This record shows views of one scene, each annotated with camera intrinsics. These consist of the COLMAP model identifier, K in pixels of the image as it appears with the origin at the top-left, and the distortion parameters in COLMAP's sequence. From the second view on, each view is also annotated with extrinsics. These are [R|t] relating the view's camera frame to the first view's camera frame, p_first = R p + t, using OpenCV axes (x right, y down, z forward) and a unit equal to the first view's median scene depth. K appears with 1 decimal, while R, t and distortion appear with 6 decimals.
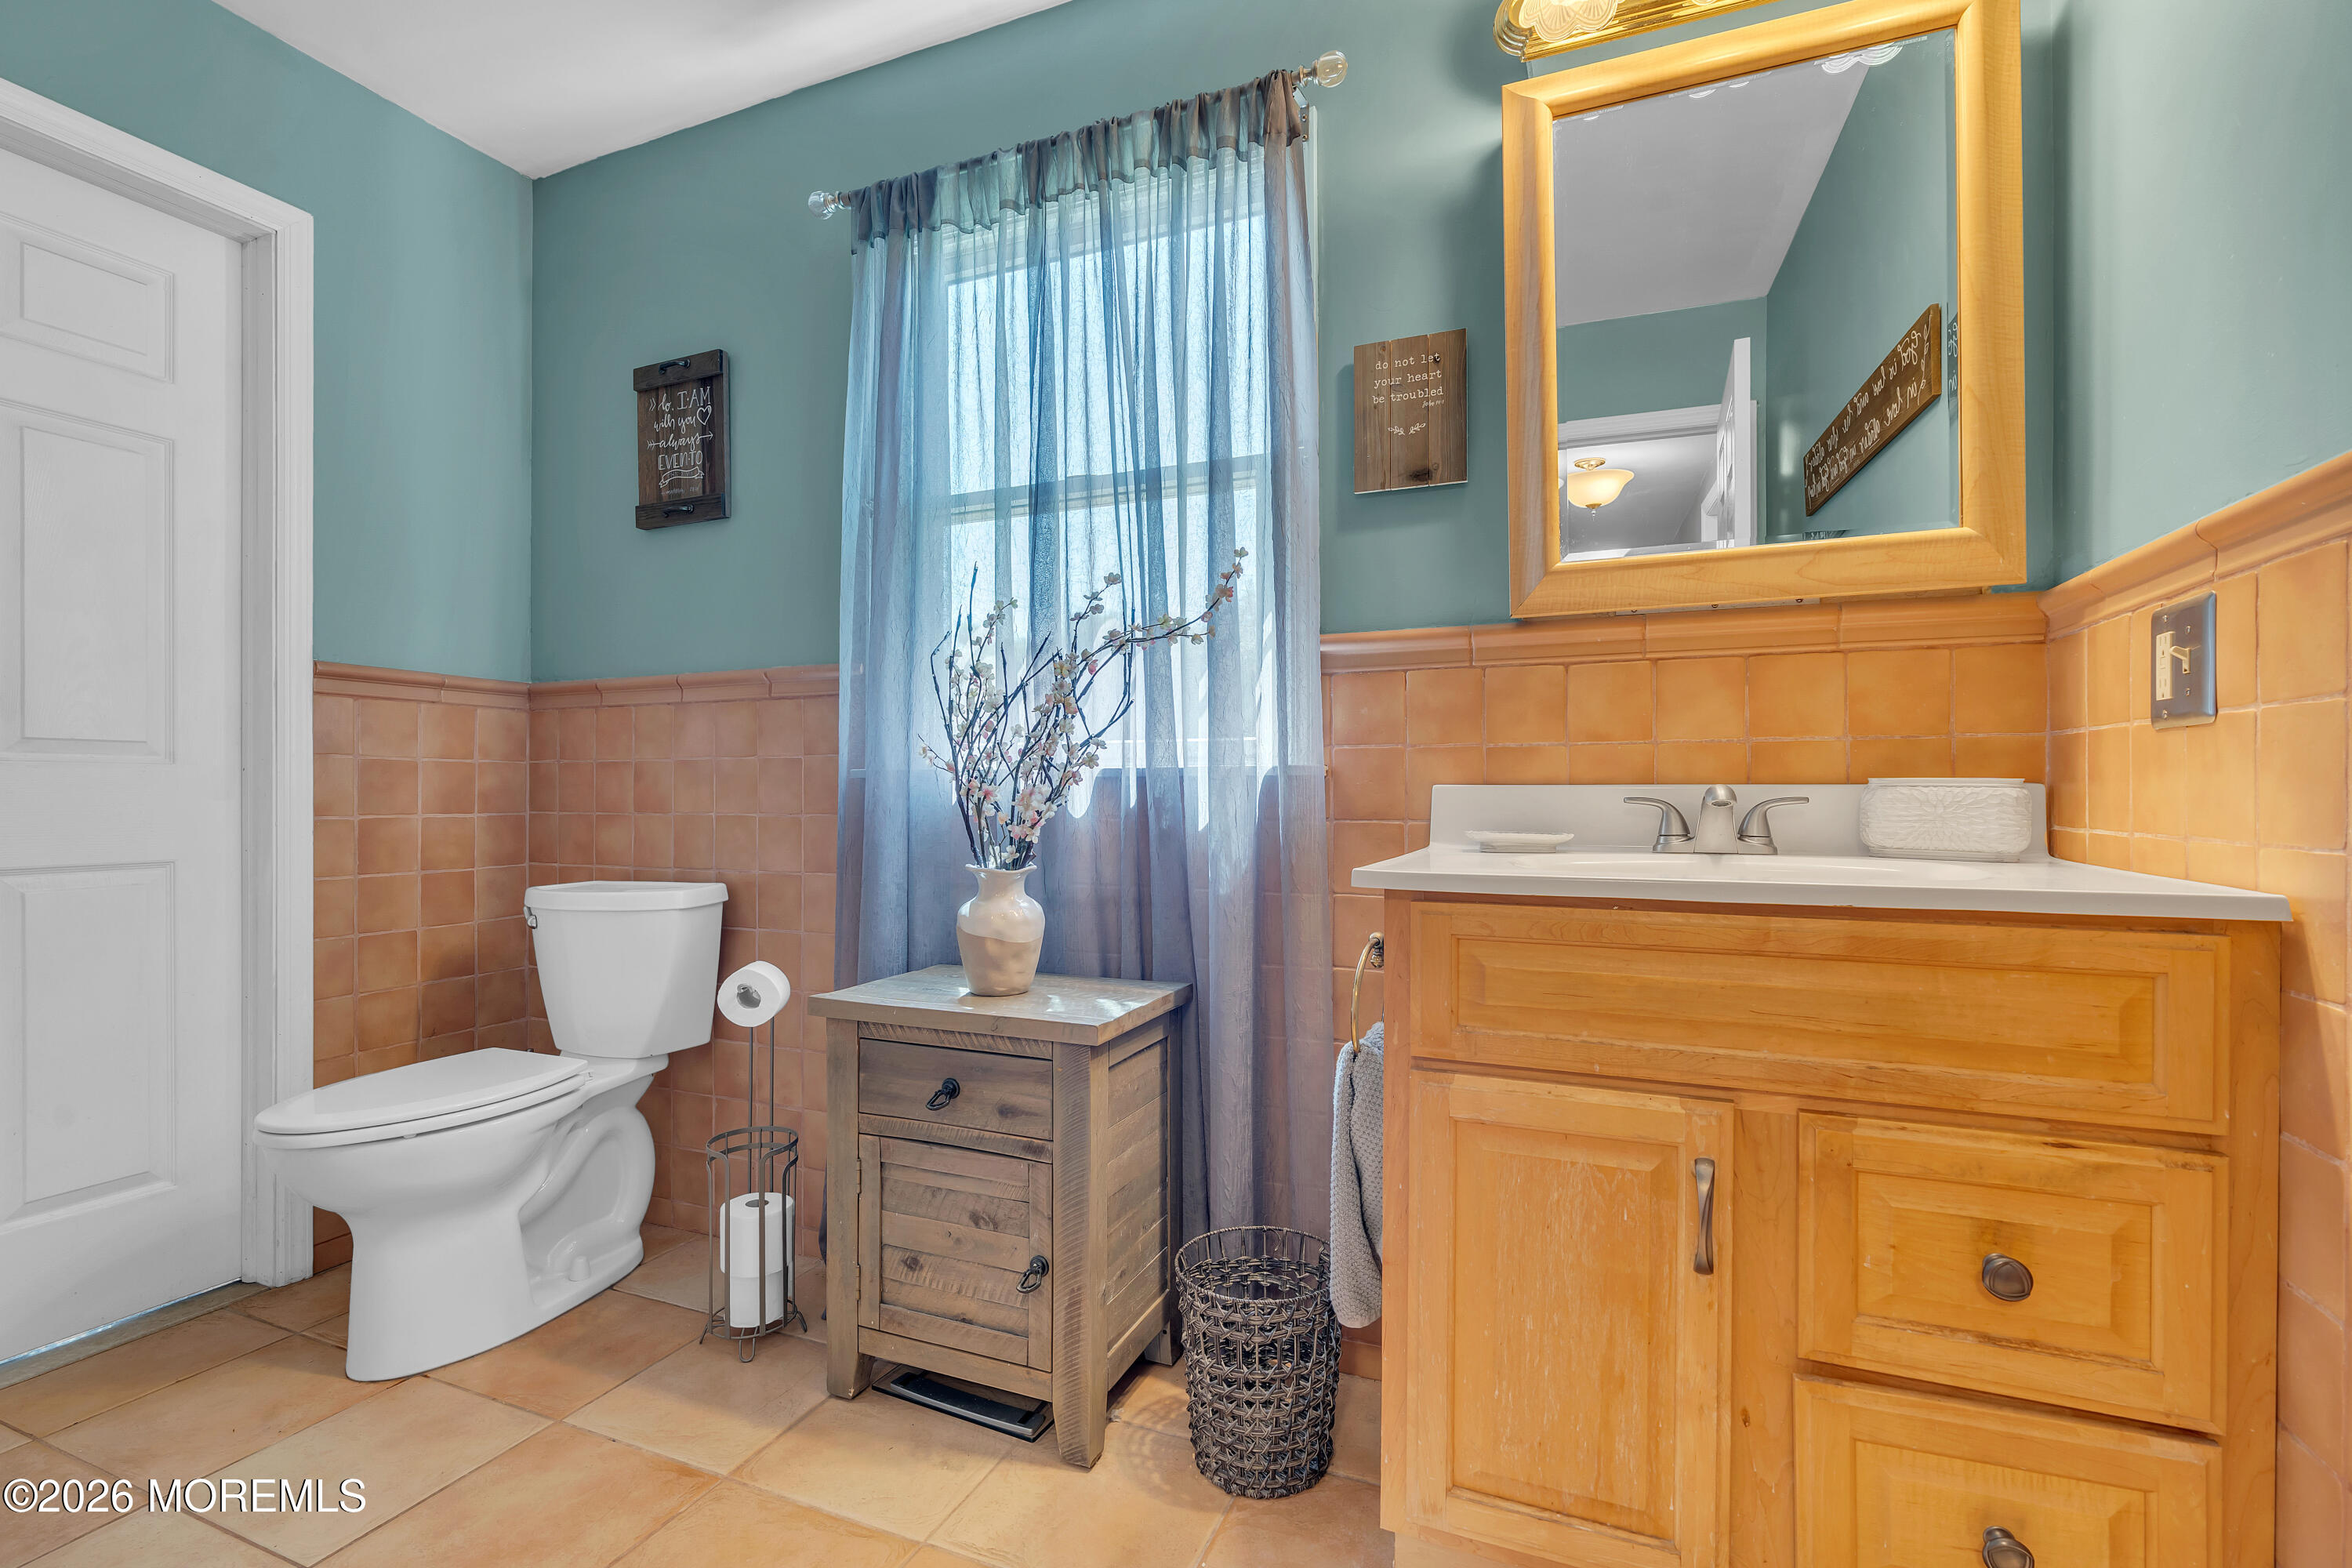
lens RADIAL K [[1072.0, 0, 1171.0], [0, 1072.0, 787.7], [0, 0, 1]] dist [-0.019080, 0.006084]
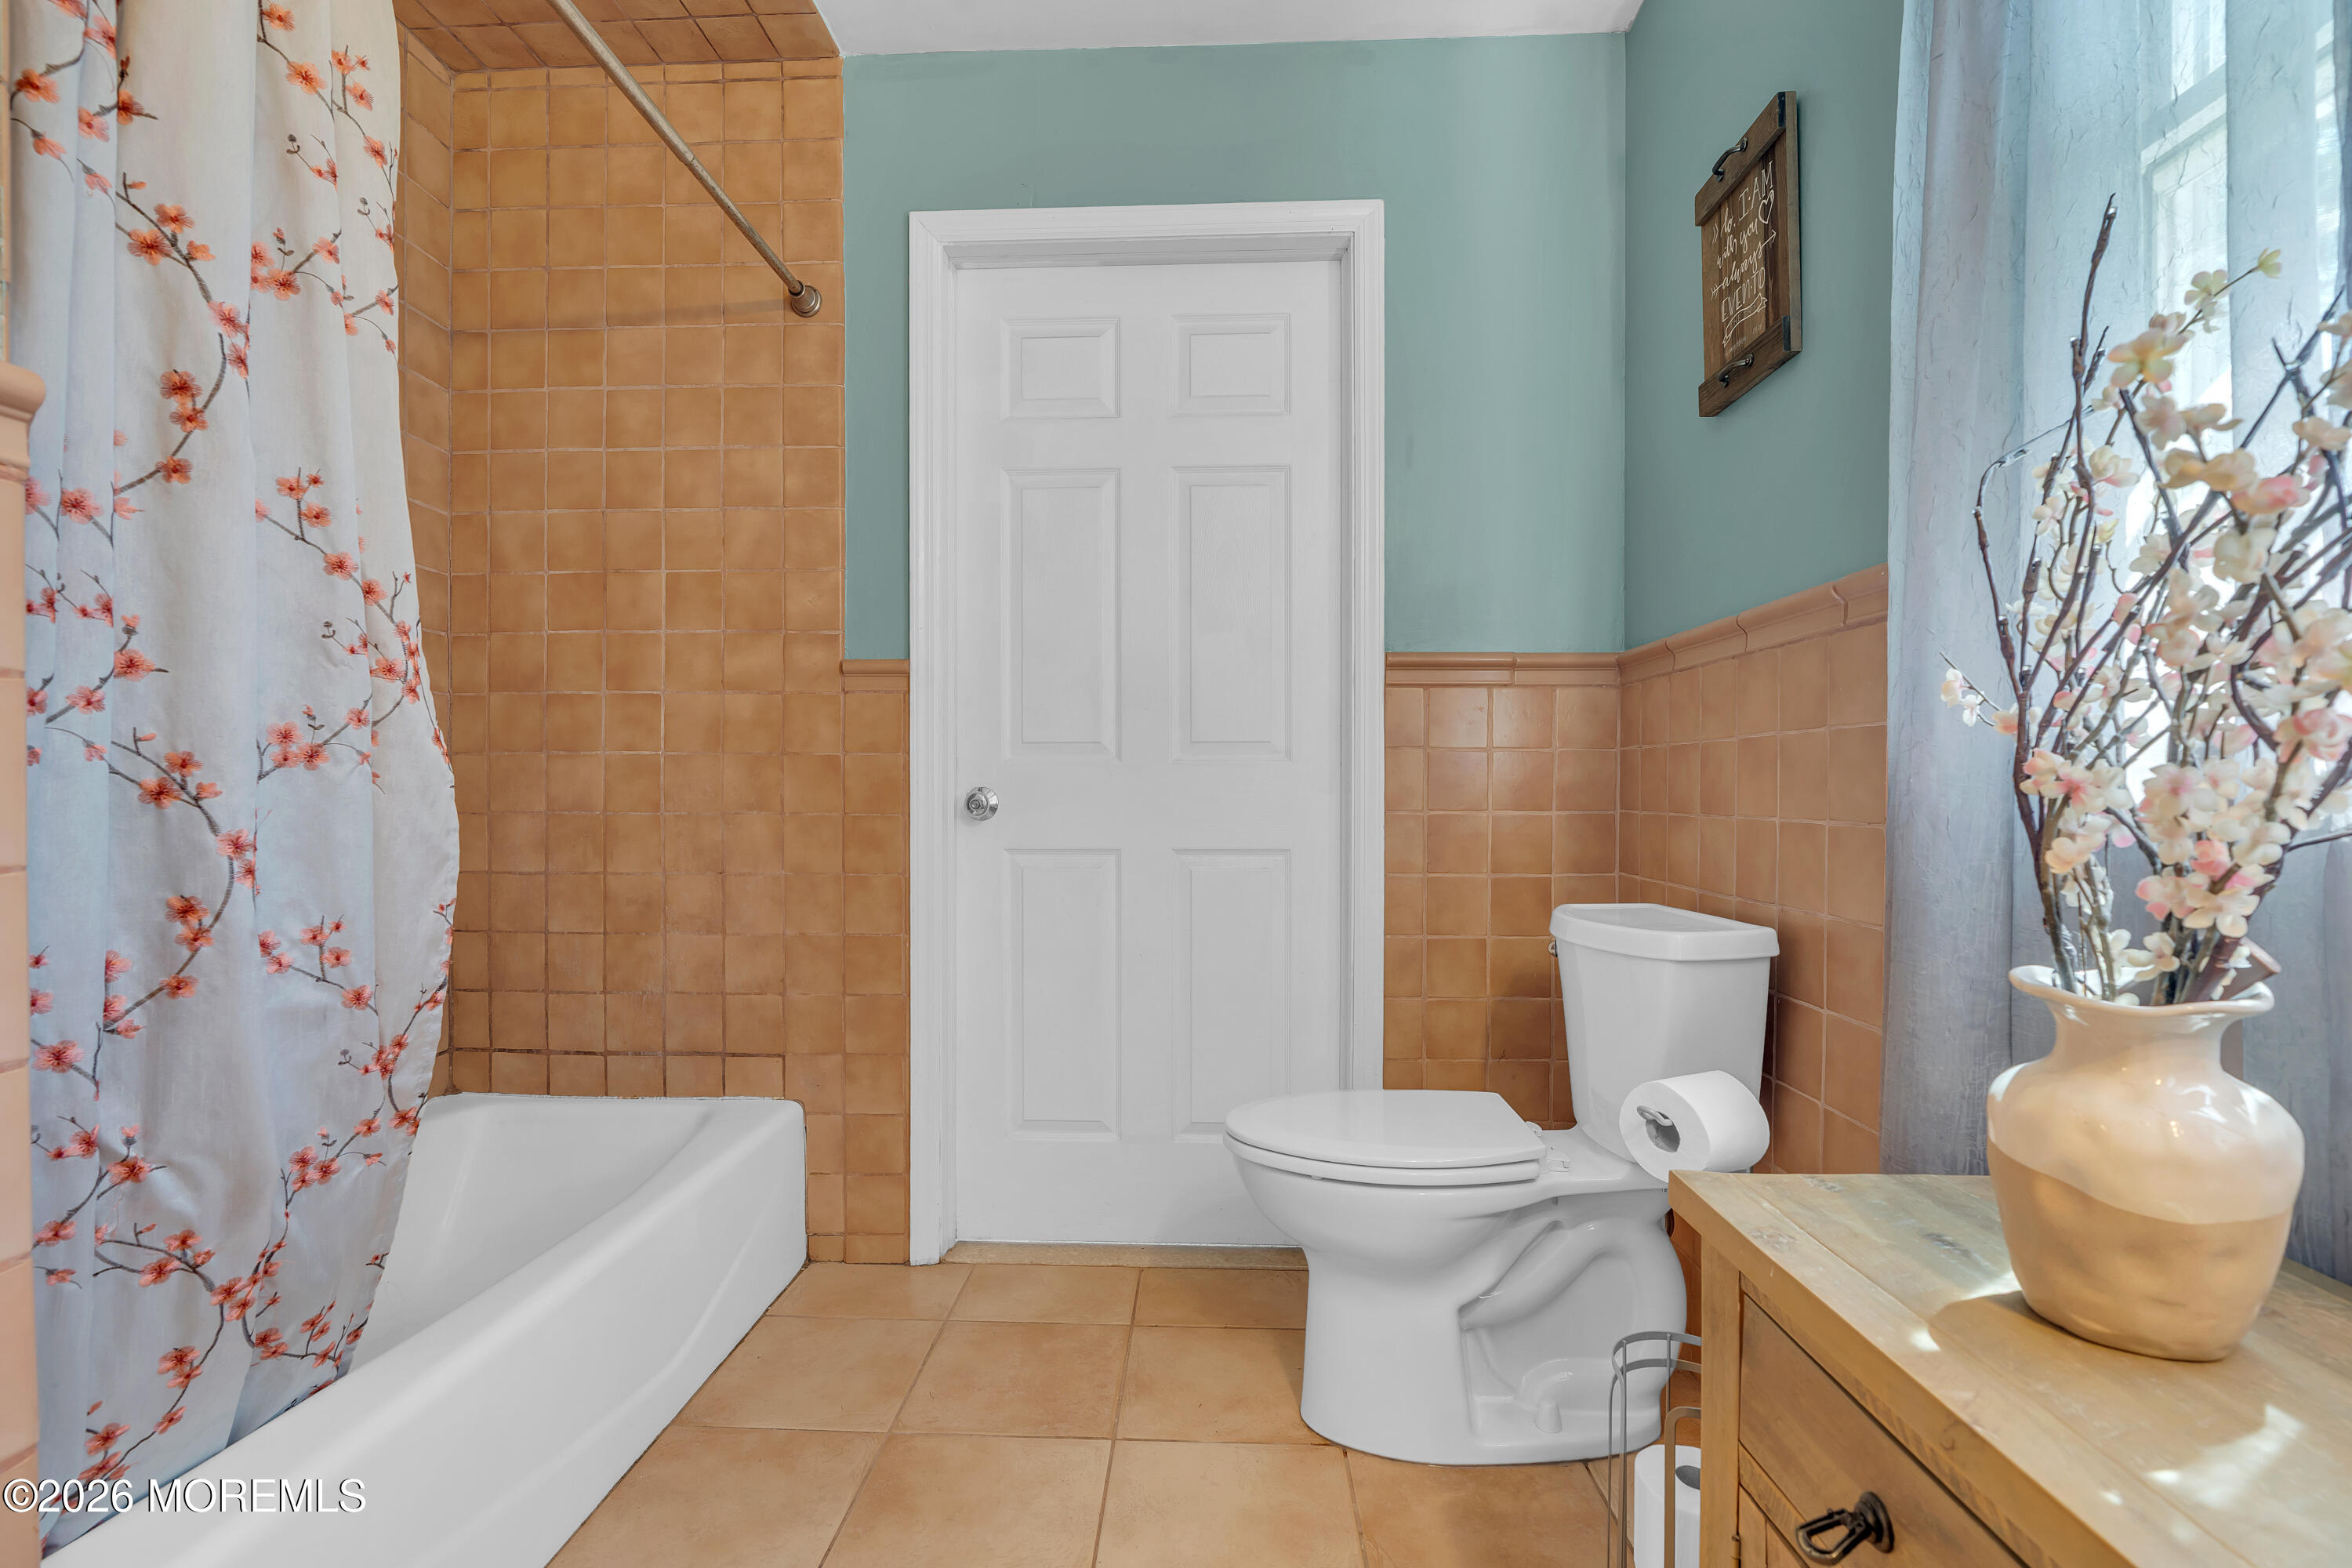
lens RADIAL K [[1072.0, 0, 1173.8], [0, 1072.0, 799.0], [0, 0, 1]] dist [-0.019080, 0.006084]
pose [[0.344919, 0.010186, -0.938577, 0.054697], [0.005059, 0.999906, 0.012711, 0.002294], [0.938619, -0.009132, 0.344835, 0.455778]]
